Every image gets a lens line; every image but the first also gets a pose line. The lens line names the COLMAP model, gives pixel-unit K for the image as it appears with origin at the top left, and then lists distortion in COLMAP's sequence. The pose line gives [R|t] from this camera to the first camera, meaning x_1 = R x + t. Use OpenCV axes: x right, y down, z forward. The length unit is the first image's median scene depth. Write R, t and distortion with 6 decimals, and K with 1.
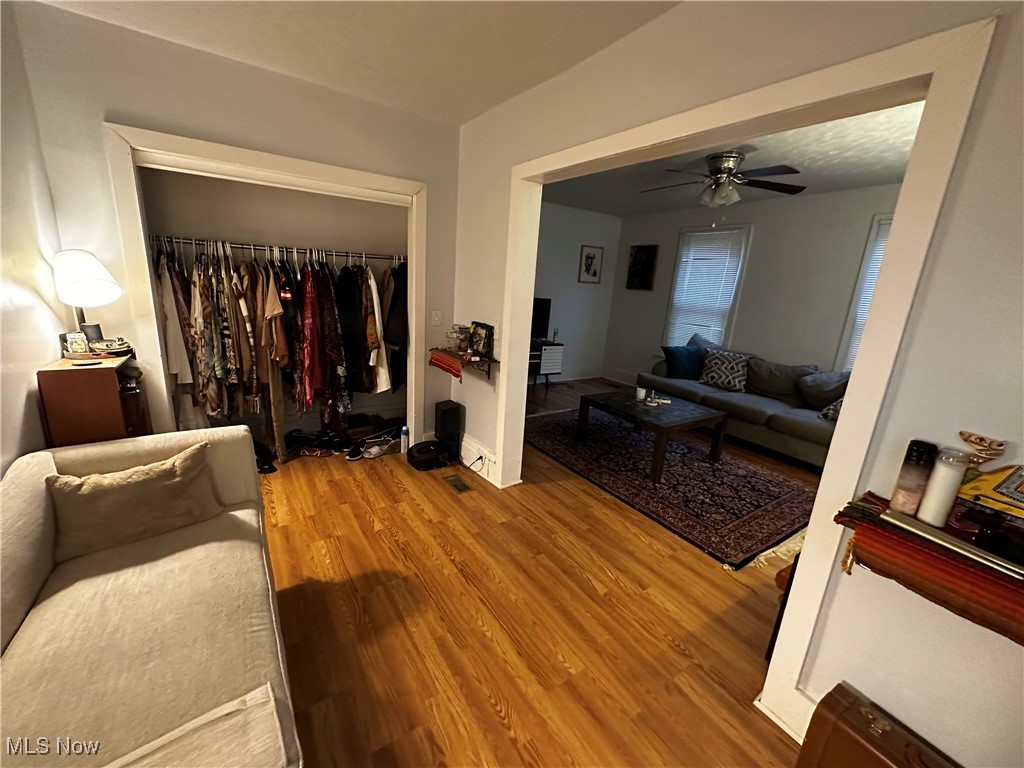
lens RADIAL K [[408.9, 0, 512.0], [0, 408.9, 384.0], [0, 0, 1]] dist [-0.003758, -0.000638]
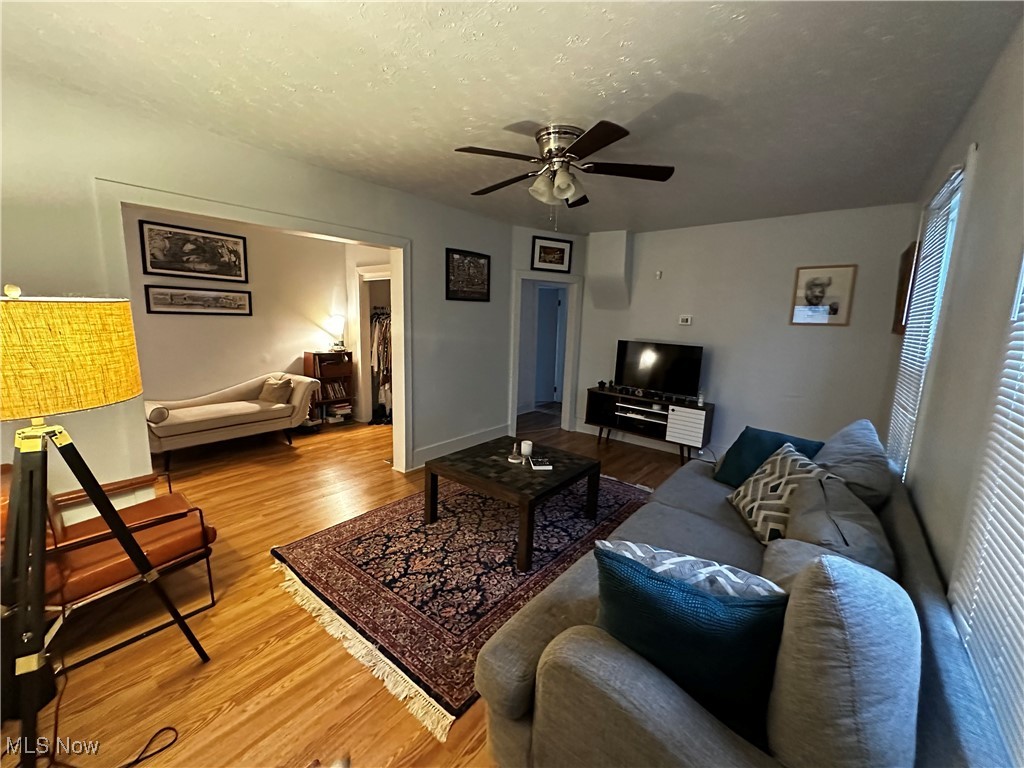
lens RADIAL K [[408.9, 0, 512.0], [0, 408.9, 384.0], [0, 0, 1]] dist [-0.003758, -0.000638]
pose [[0.306728, 0.095838, -0.946960, 1.191634], [-0.240951, 0.970328, 0.020157, -0.123071], [0.920794, 0.221988, 0.320719, 0.766595]]
